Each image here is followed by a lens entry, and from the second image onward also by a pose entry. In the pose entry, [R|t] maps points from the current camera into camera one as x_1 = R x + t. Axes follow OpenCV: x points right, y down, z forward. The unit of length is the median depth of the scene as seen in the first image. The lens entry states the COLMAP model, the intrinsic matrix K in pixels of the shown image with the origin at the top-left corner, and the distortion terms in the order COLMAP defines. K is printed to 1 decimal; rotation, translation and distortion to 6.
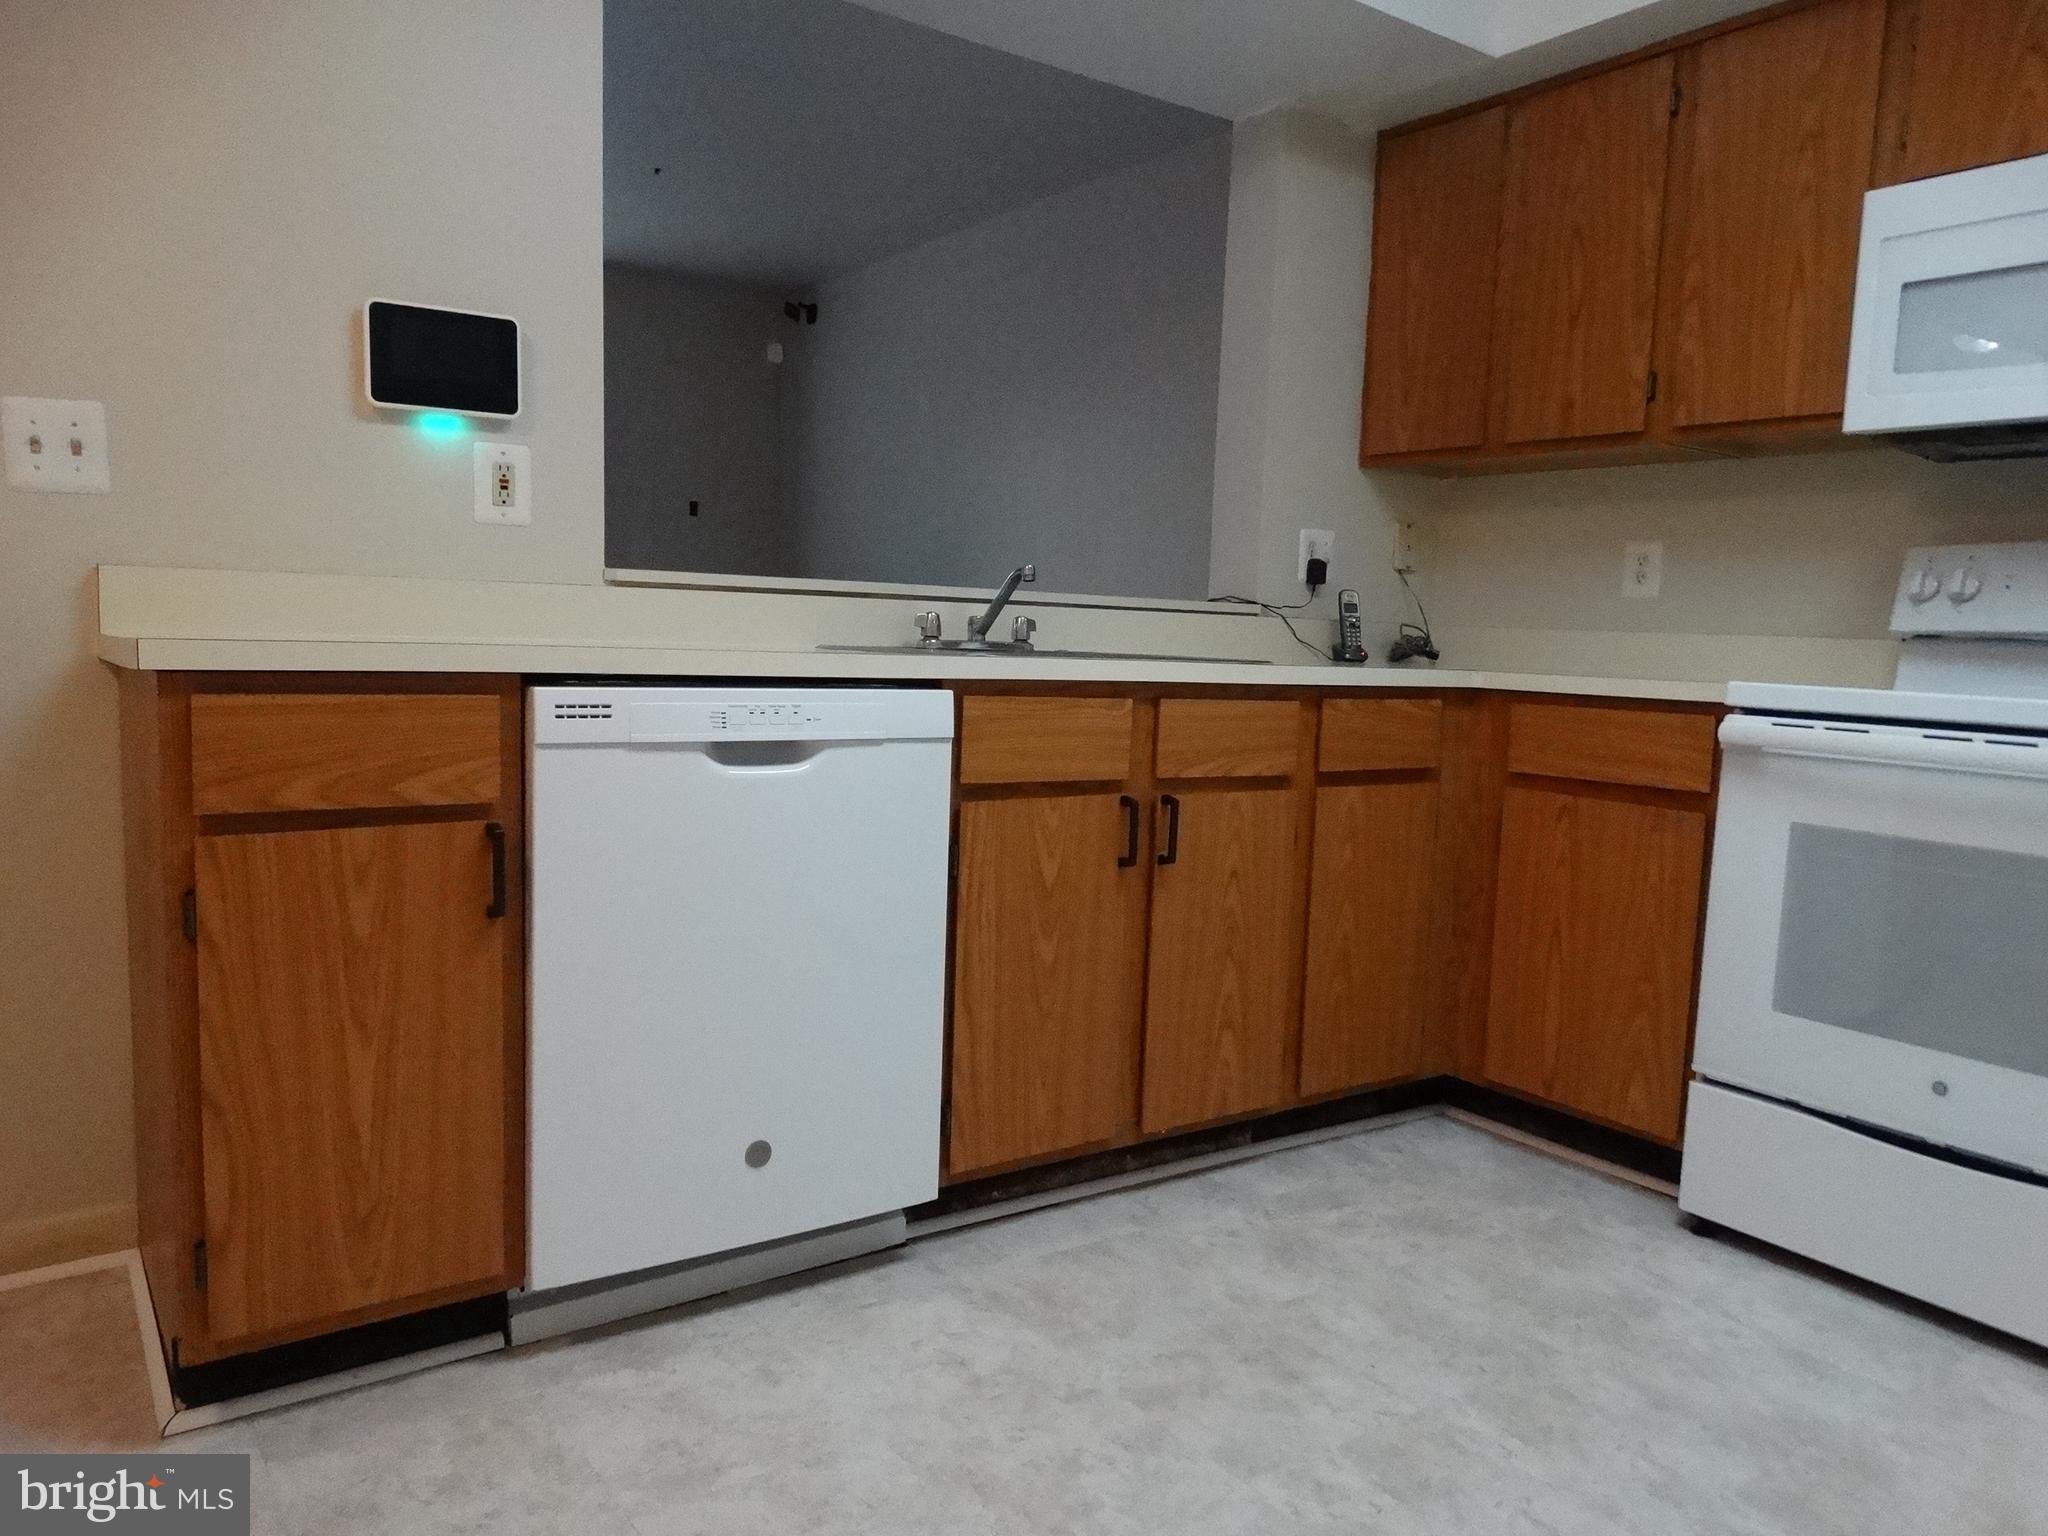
lens RADIAL K [[1456.1, 0, 1017.6], [0, 1456.1, 758.2], [0, 0, 1]] dist [-0.003764, 0.011430]
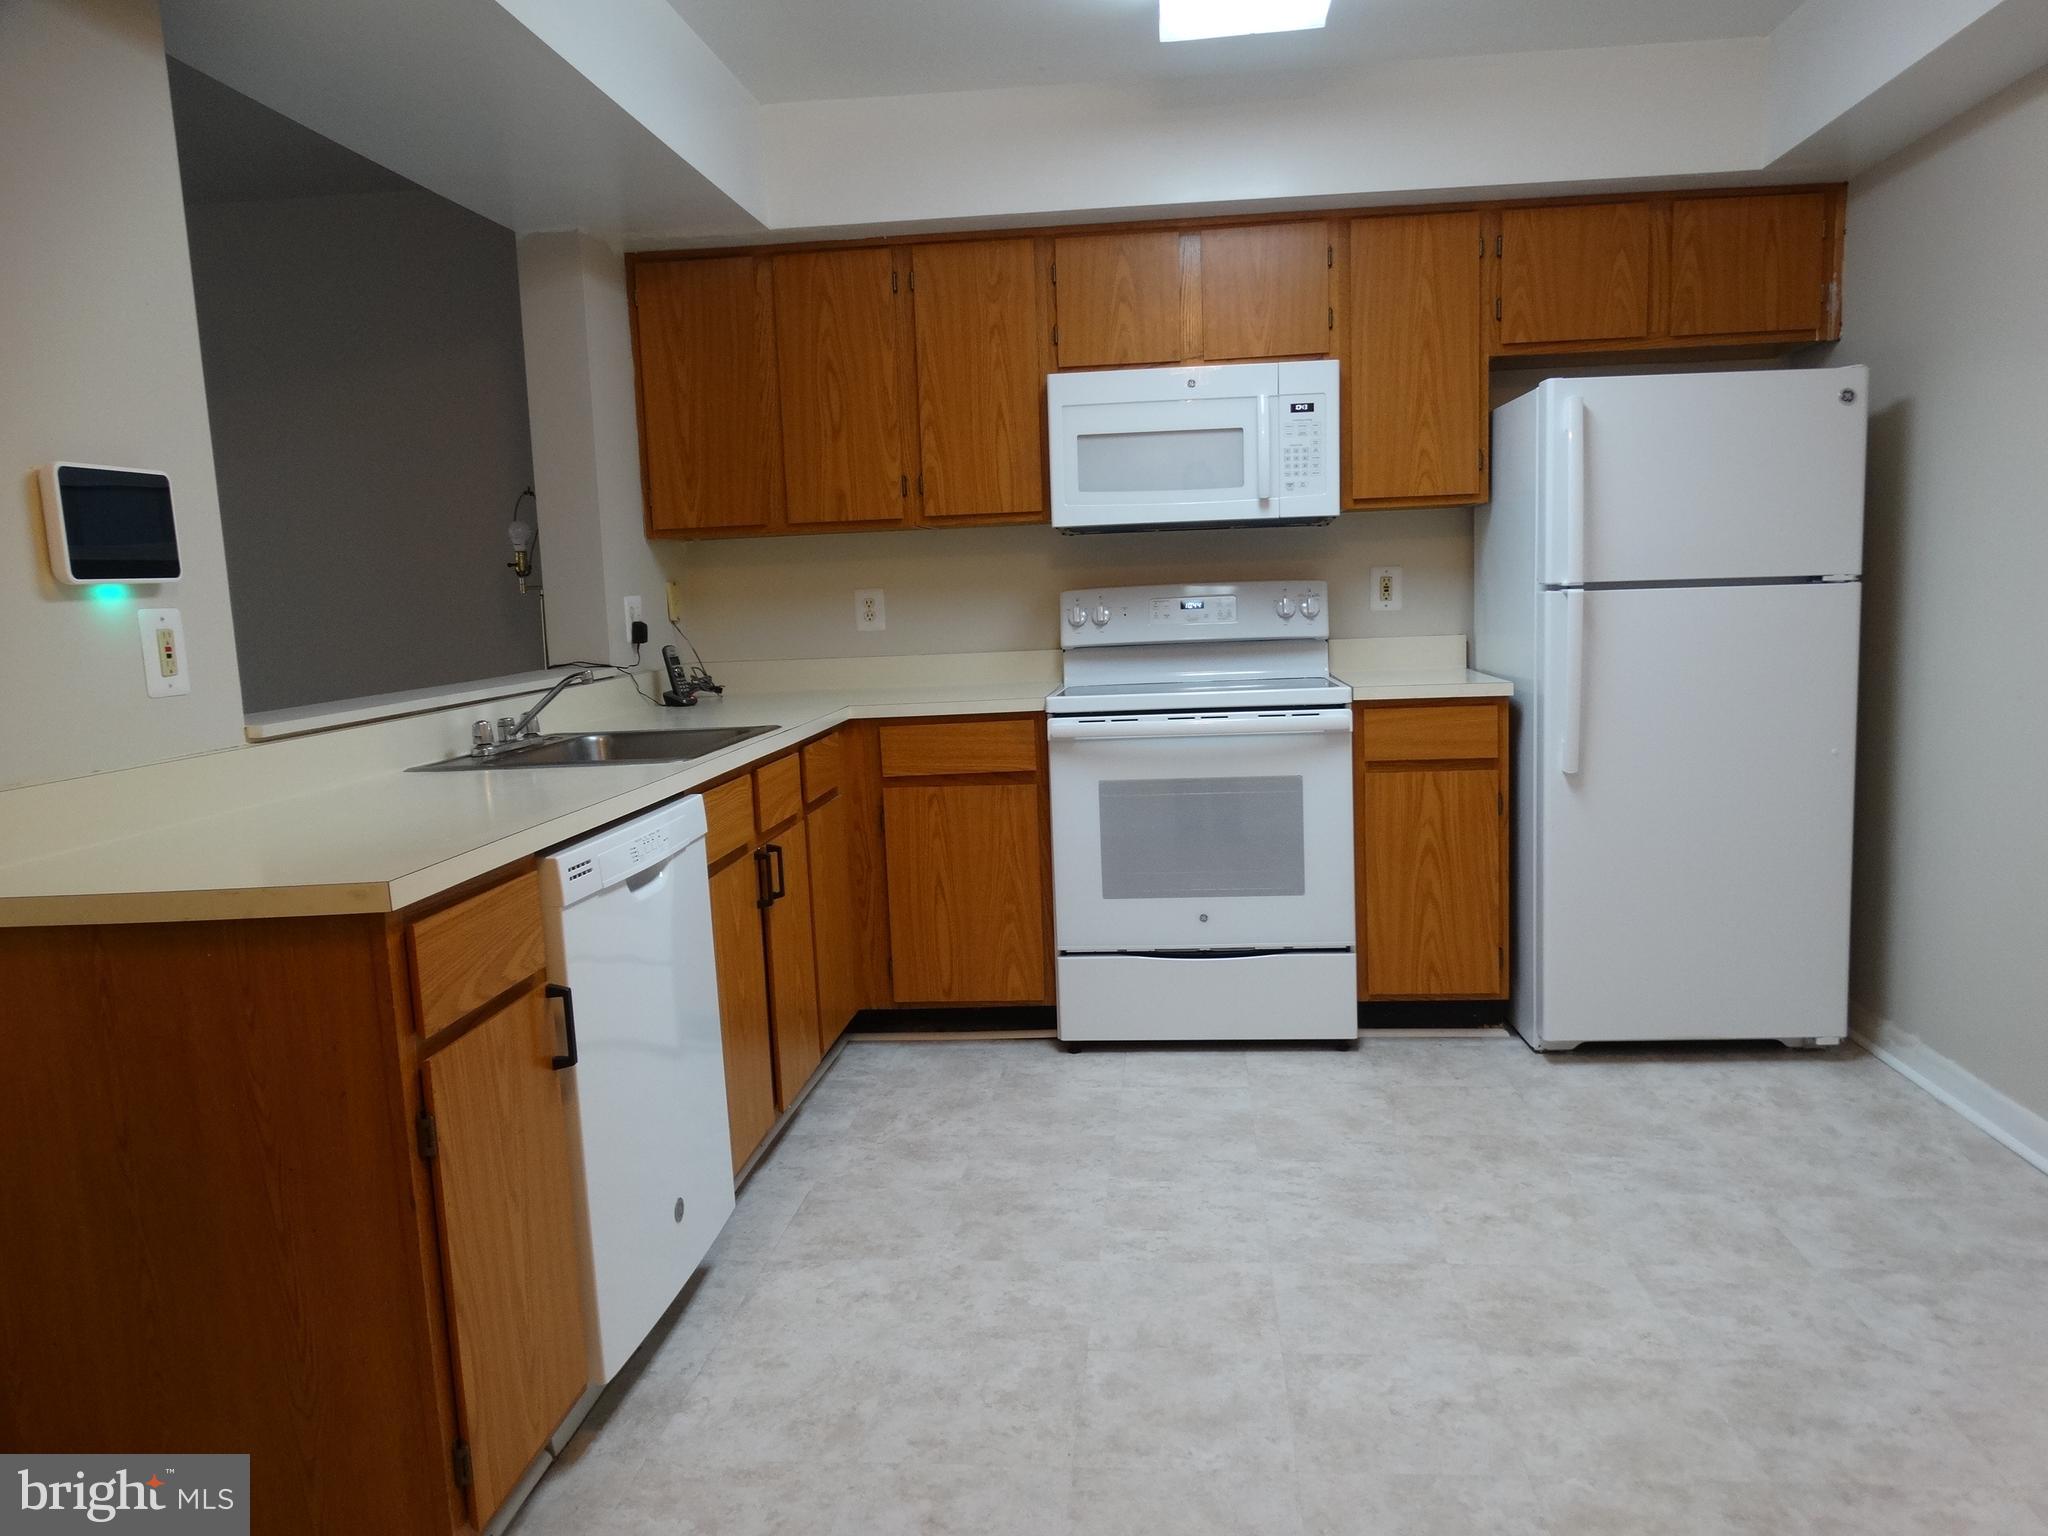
lens RADIAL K [[1446.9, 0, 1035.4], [0, 1446.9, 758.5], [0, 0, 1]] dist [-0.008807, -0.005013]
pose [[0.655302, -0.156756, 0.738923, -0.642750], [0.137109, 0.986664, 0.087719, -0.121200], [-0.742819, 0.043830, 0.668055, -0.005249]]
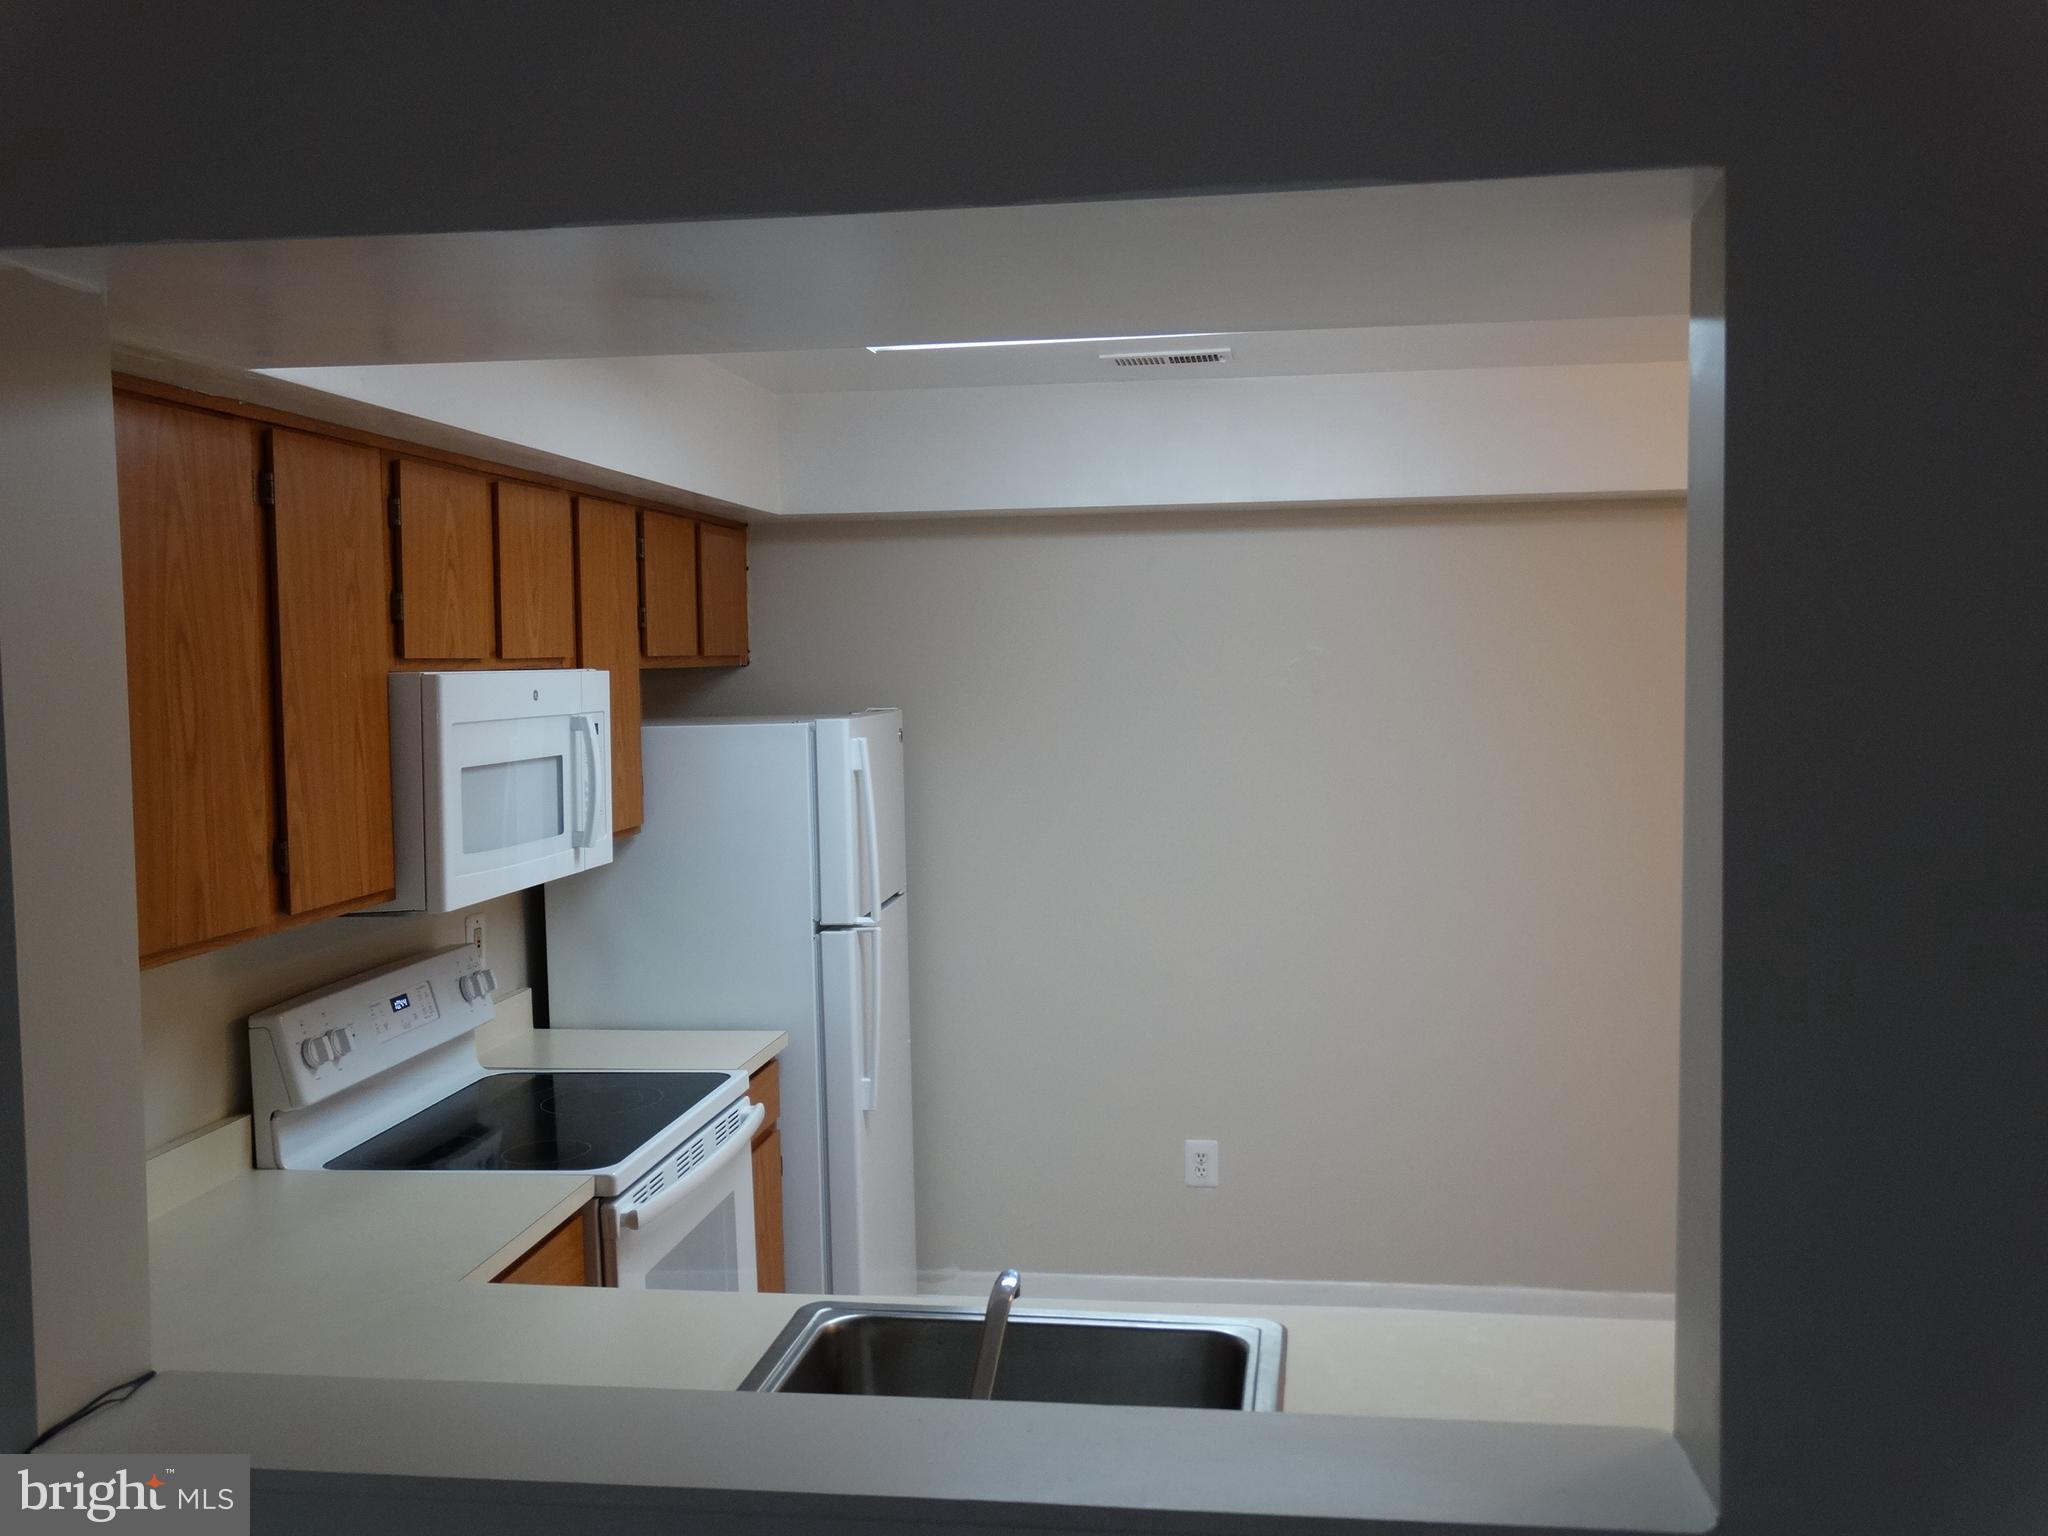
lens RADIAL K [[1847.8, 0, 1024.0], [0, 1847.8, 768.0], [0, 0, 1]] dist [-0.000640, -0.000438]
pose [[-0.723747, -0.068945, 0.686613, -0.568575], [0.056404, 0.985757, 0.158437, -0.507630], [-0.687757, 0.153396, -0.709550, 1.644736]]
